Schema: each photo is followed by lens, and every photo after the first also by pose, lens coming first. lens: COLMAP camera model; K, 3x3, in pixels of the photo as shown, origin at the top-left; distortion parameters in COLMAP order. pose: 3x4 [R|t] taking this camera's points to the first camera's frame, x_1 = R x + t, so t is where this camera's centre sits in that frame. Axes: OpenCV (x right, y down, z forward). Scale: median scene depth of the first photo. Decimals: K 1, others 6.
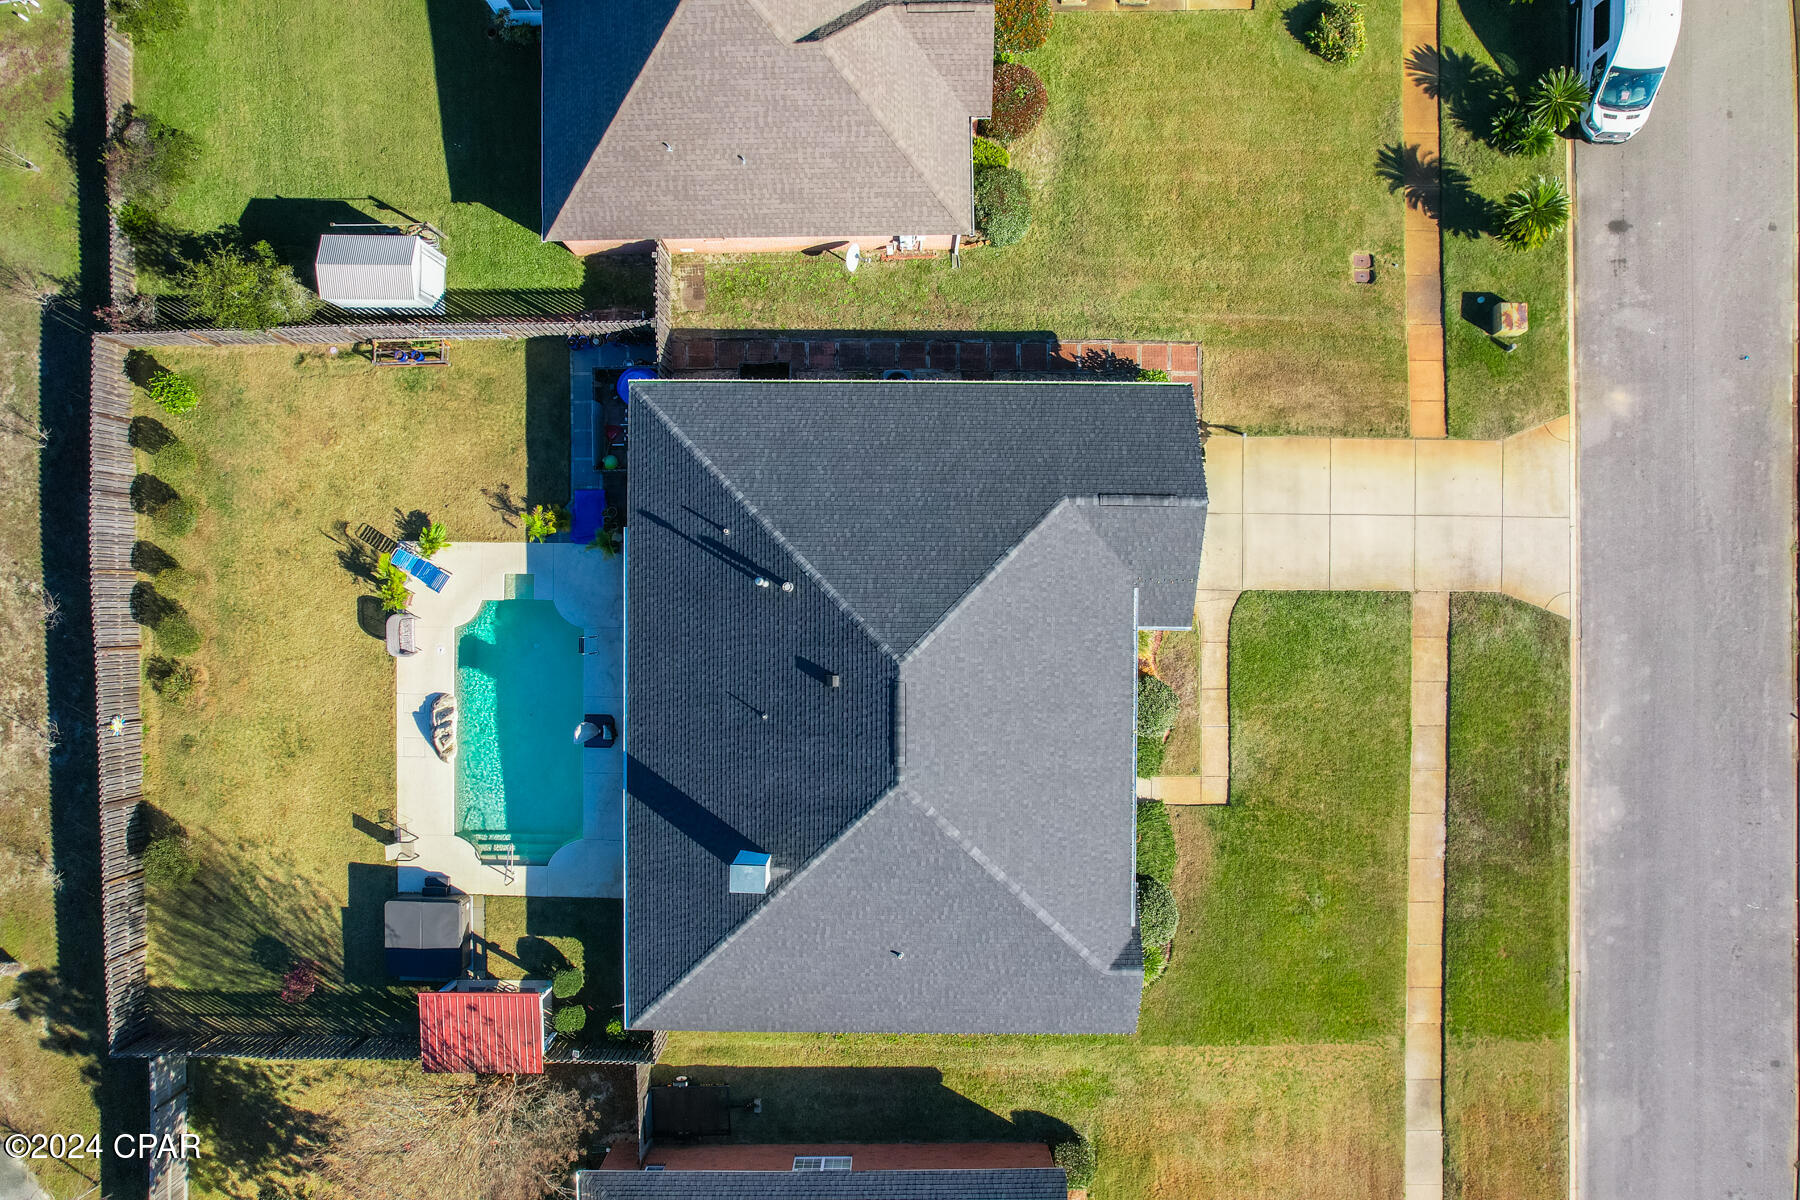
lens RADIAL K [[1152.0, 0, 909.1], [0, 1152.0, 609.9], [0, 0, 1]] dist [-0.077825, 0.071707]
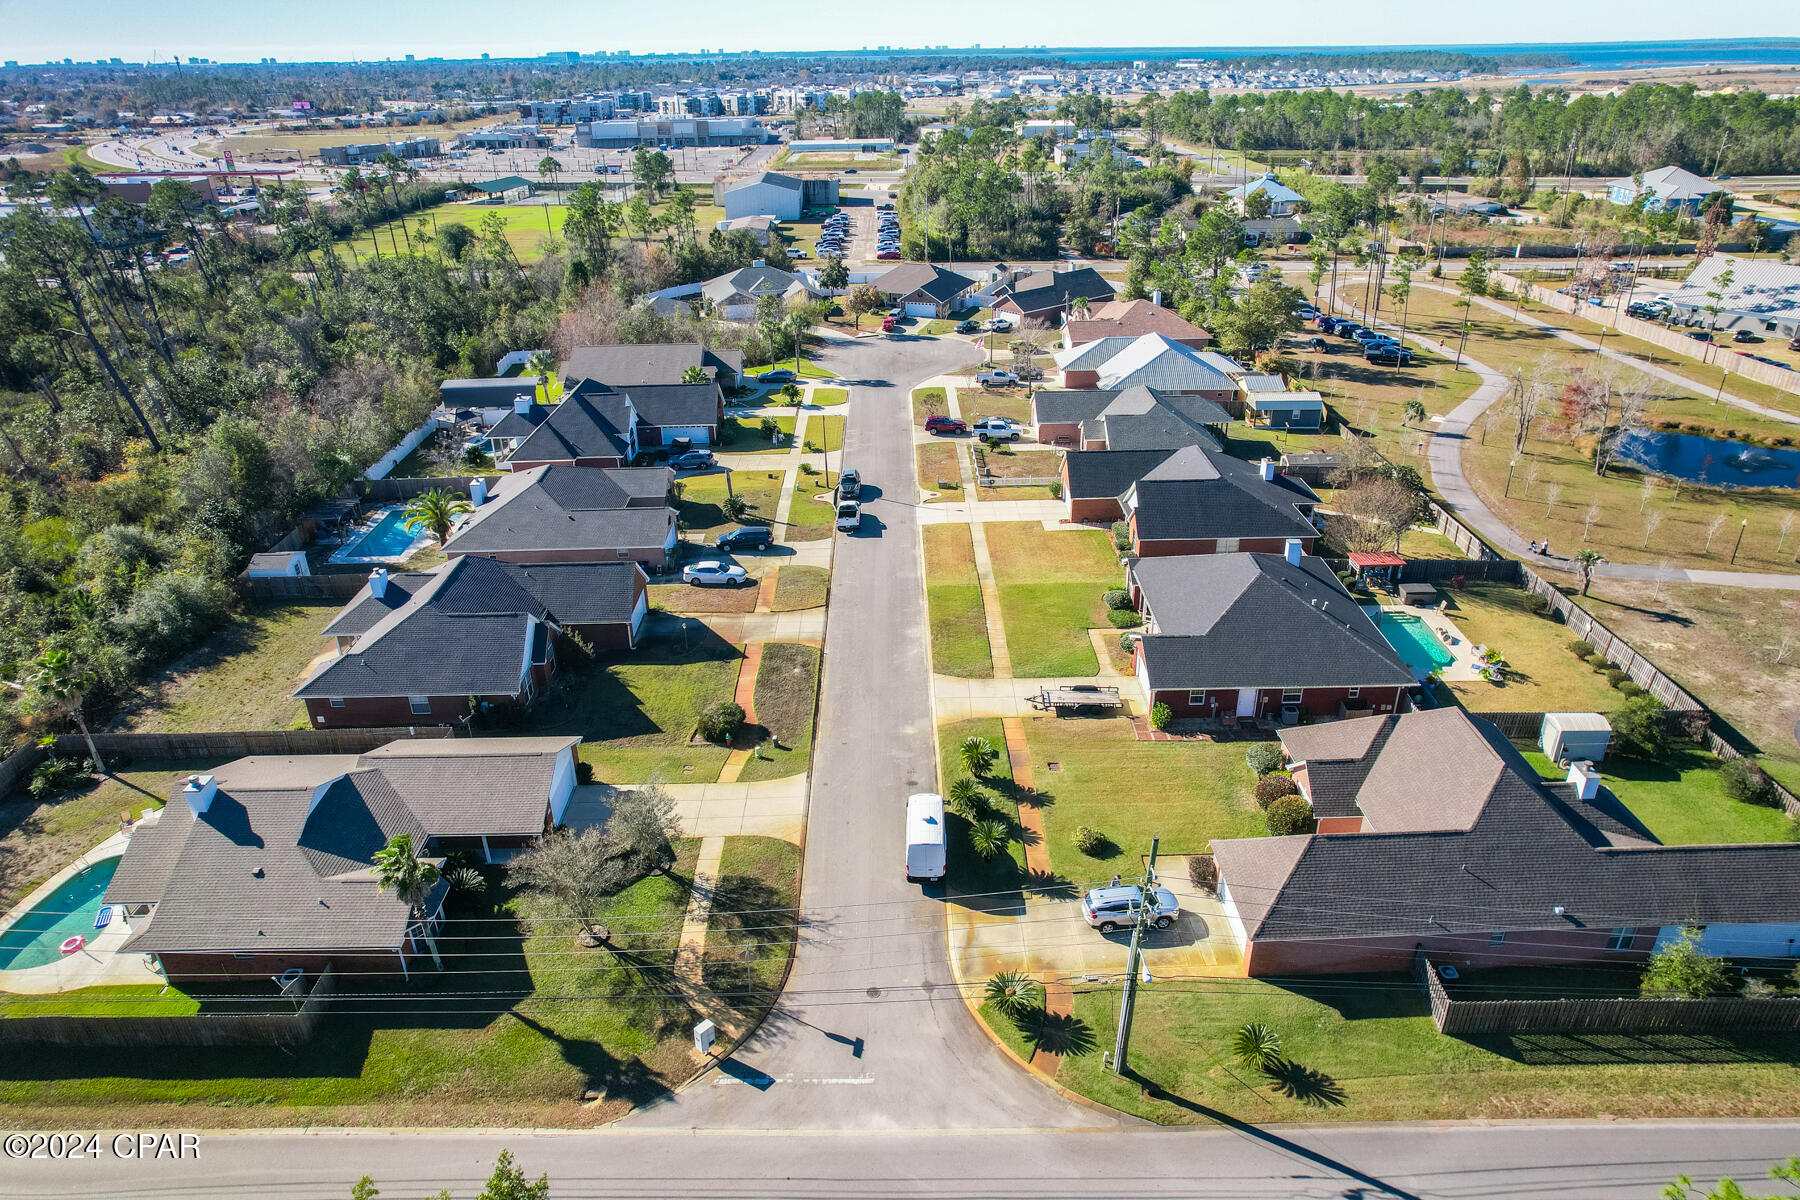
lens RADIAL K [[1152.9, 0, 906.8], [0, 1152.9, 609.3], [0, 0, 1]] dist [-0.077825, 0.068893]
pose [[-0.999873, 0.015920, 0.000255, 0.631855], [-0.006958, -0.451285, 0.892353, -1.825390], [0.014322, 0.892238, 0.451338, -0.059729]]
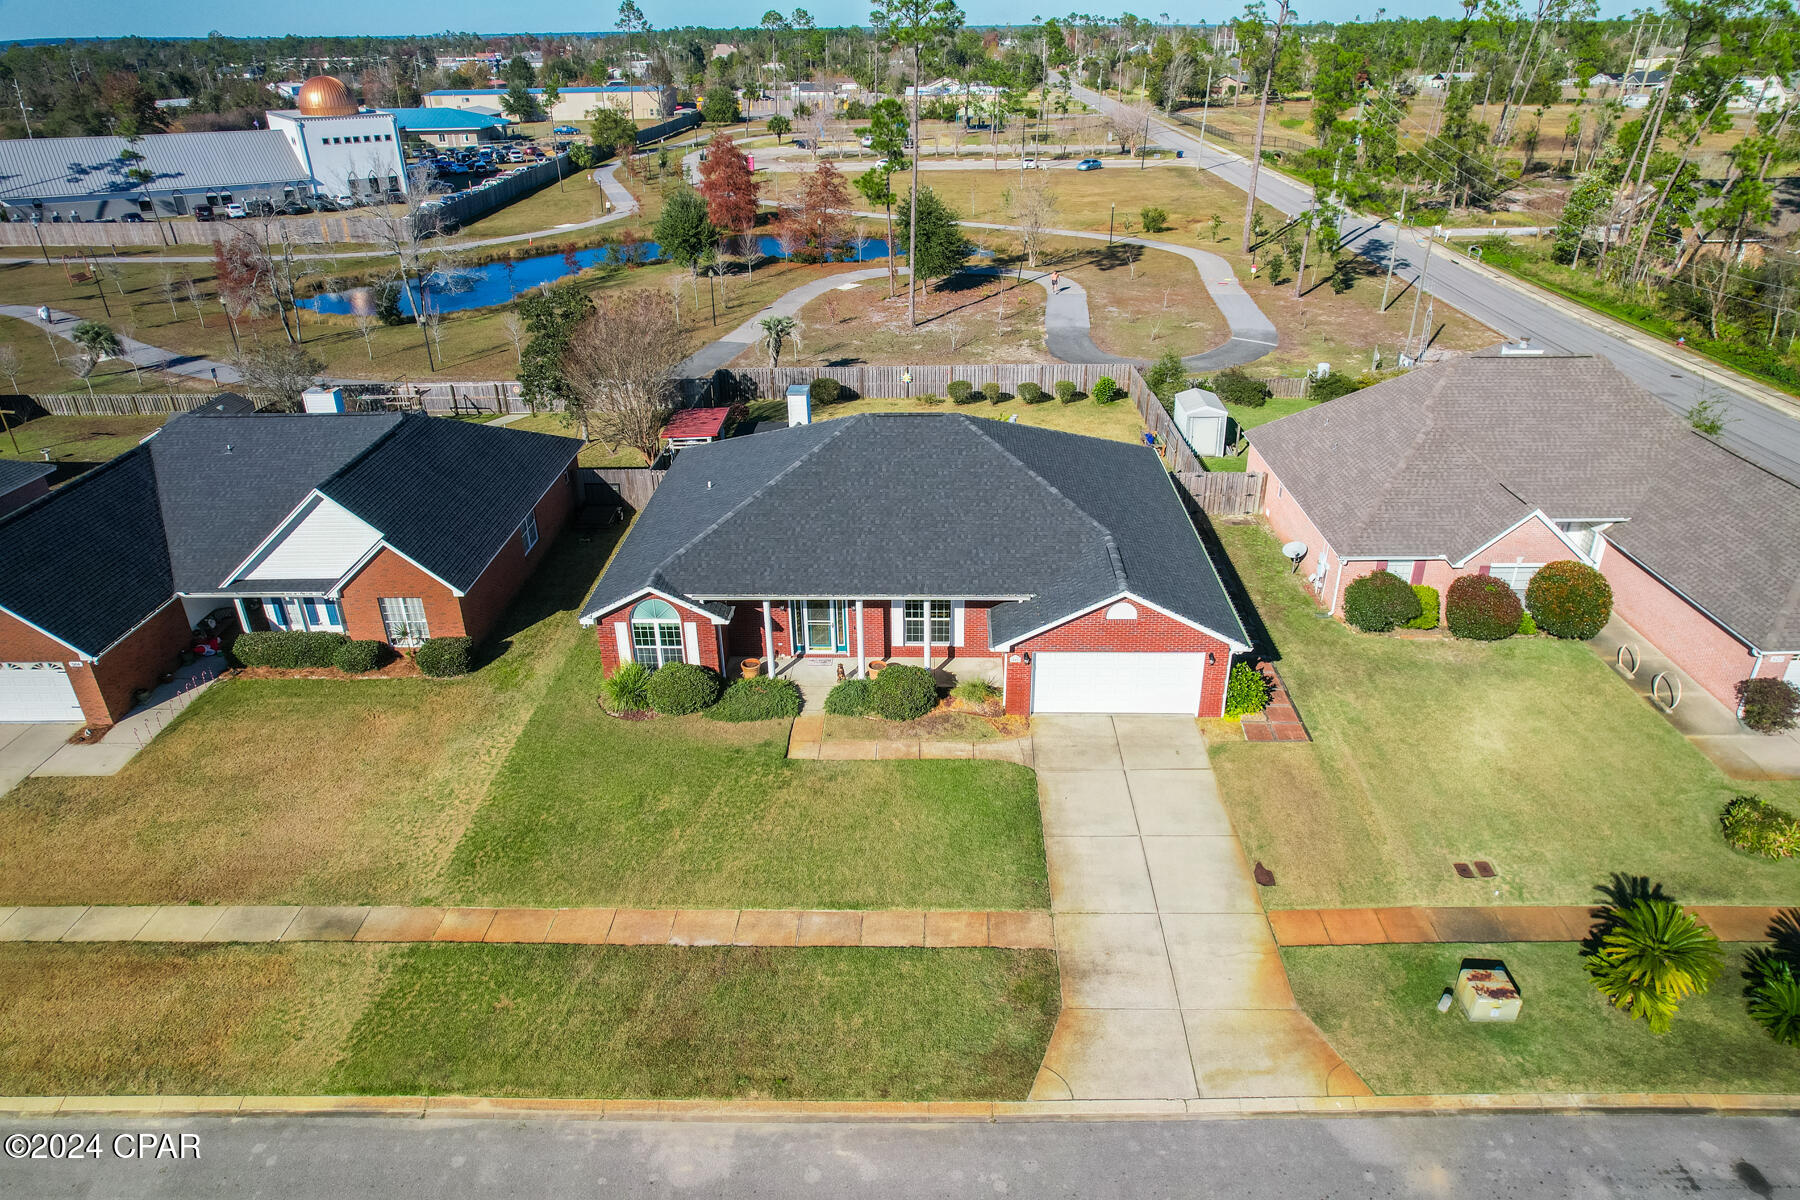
lens RADIAL K [[1152.0, 0, 909.1], [0, 1152.0, 609.9], [0, 0, 1]] dist [-0.077825, 0.071707]
pose [[-0.023288, 0.456712, -0.889310, 0.996744], [-0.999727, -0.009029, 0.021543, 0.059028], [0.001810, 0.889569, 0.456798, 0.503324]]
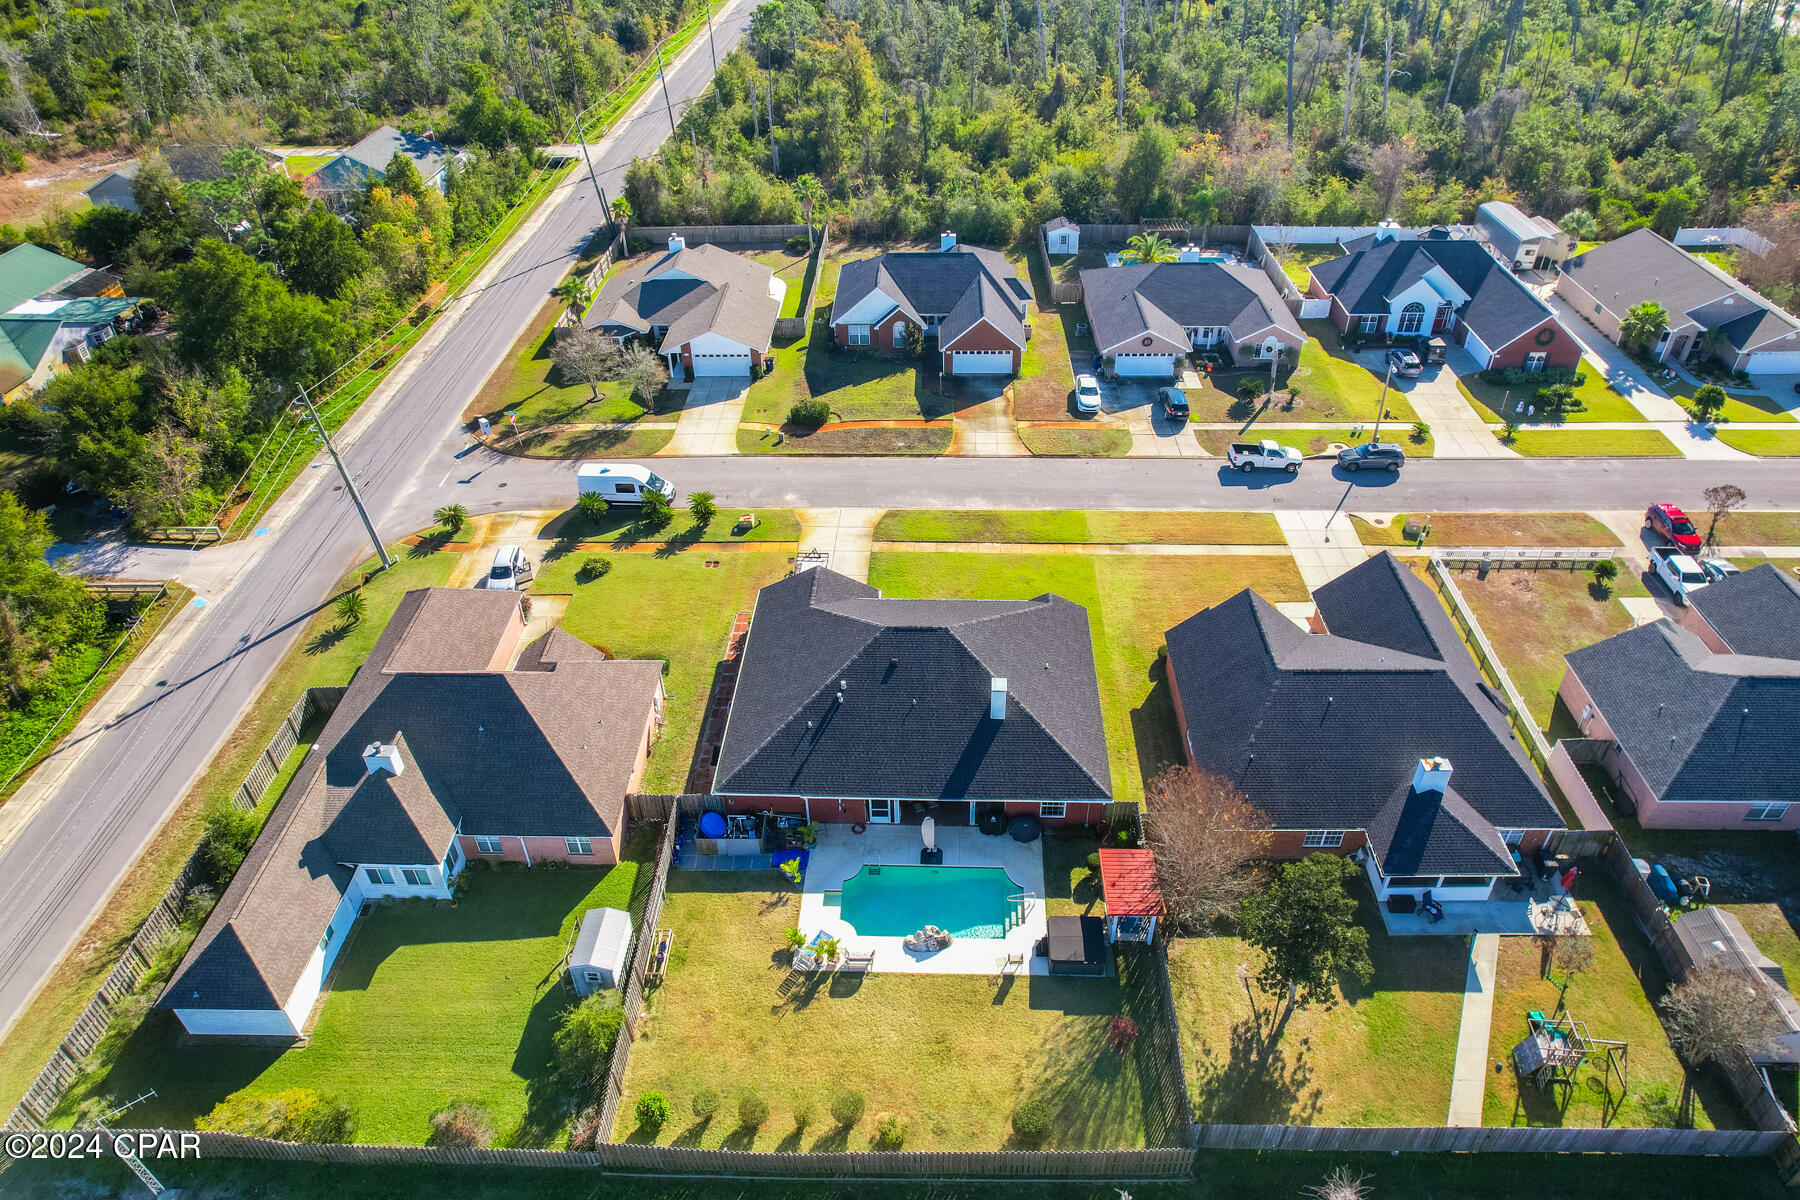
lens RADIAL K [[1152.9, 0, 906.8], [0, 1152.9, 609.3], [0, 0, 1]] dist [-0.077825, 0.068893]
pose [[0.033219, -0.606538, 0.794360, -1.280518], [0.999187, 0.001999, -0.040258, 0.133307], [0.022831, 0.795052, 0.606111, -0.183473]]
